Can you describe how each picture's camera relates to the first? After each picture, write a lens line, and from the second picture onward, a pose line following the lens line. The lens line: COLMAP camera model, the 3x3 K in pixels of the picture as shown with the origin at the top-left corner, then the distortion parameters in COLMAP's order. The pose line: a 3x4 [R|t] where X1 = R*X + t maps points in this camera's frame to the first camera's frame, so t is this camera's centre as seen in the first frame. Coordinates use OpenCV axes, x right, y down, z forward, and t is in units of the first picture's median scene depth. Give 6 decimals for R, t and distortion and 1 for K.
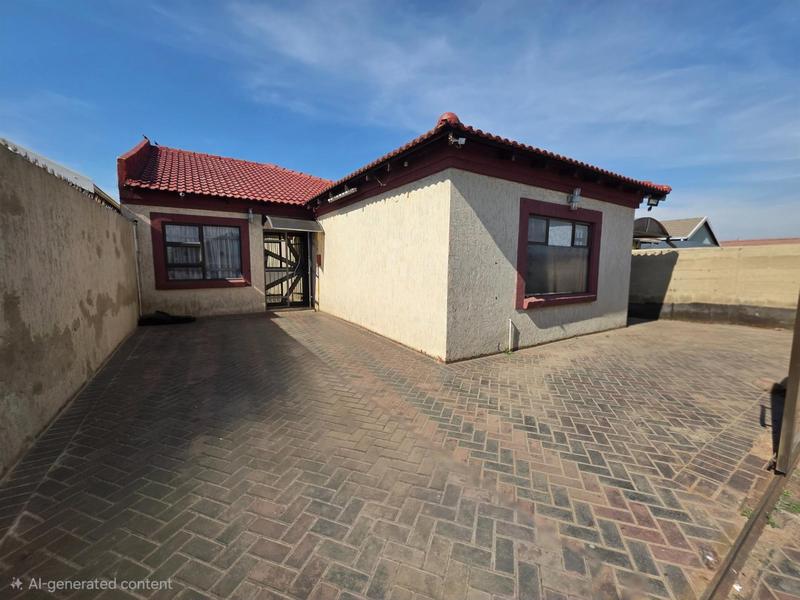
lens RADIAL K [[321.5, 0, 399.3], [0, 321.5, 296.8], [0, 0, 1]] dist [-0.001567, -0.000043]
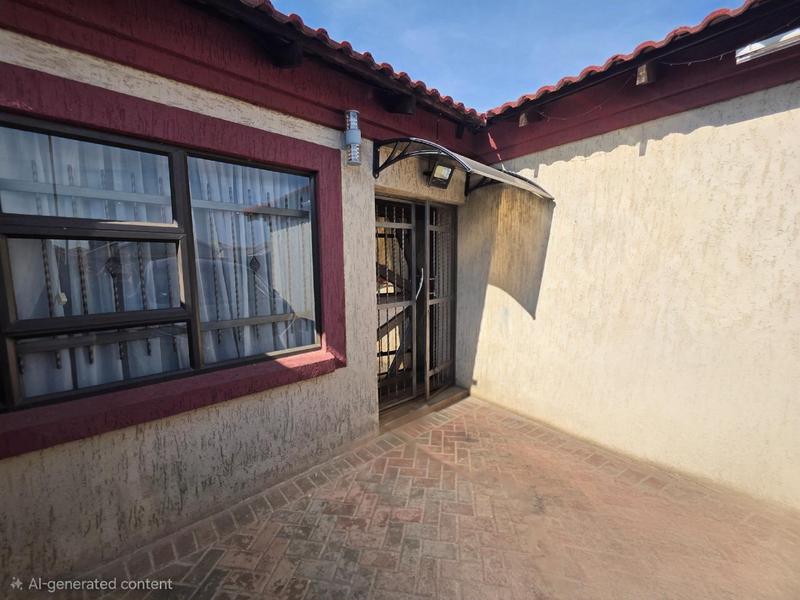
lens RADIAL K [[324.2, 0, 399.7], [0, 324.2, 298.0], [0, 0, 1]] dist [-0.001185, 0.000102]
pose [[0.986795, -0.033519, 0.158469, -0.472157], [0.034945, 0.999370, -0.006221, -0.100509], [-0.158161, 0.011676, 0.987344, 0.698078]]
